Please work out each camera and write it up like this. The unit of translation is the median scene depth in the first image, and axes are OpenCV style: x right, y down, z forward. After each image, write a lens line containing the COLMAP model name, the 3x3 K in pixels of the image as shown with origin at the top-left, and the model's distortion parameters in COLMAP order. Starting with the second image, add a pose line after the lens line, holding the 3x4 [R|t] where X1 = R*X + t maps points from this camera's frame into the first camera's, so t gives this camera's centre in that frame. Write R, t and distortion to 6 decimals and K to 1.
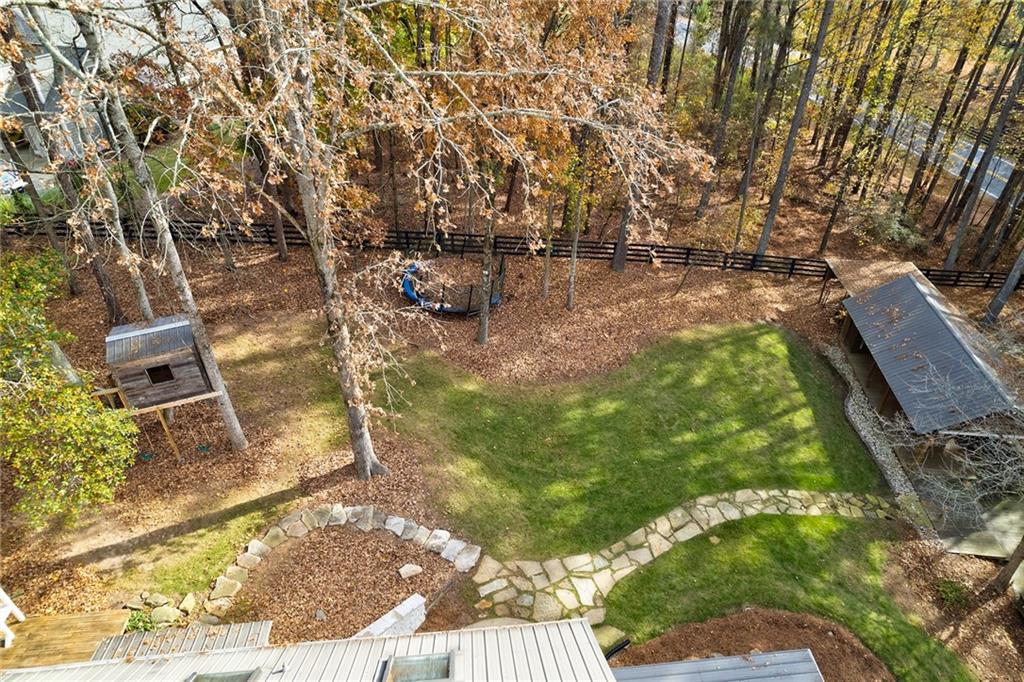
lens RADIAL K [[629.4, 0, 515.6], [0, 629.4, 337.2], [0, 0, 1]] dist [-0.021816, 0.009911]
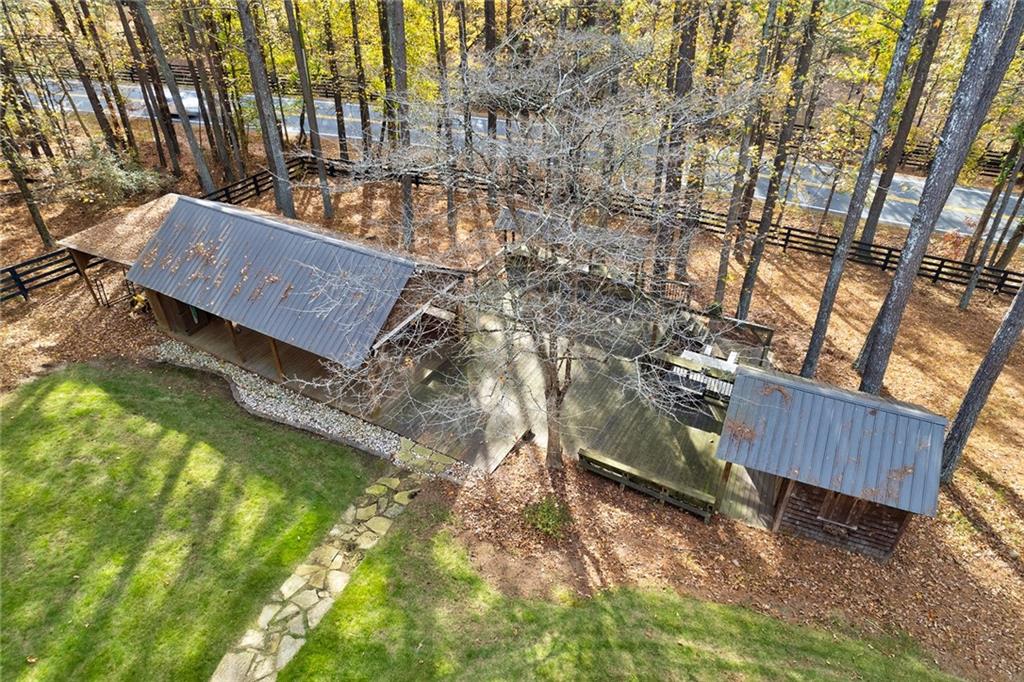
lens RADIAL K [[629.4, 0, 513.1], [0, 629.4, 334.1], [0, 0, 1]] dist [-0.021816, 0.009911]
pose [[0.384343, -0.519329, 0.763268, 0.209023], [0.532323, 0.800155, 0.276376, 0.026864], [-0.754263, 0.300082, 0.583985, 0.453043]]
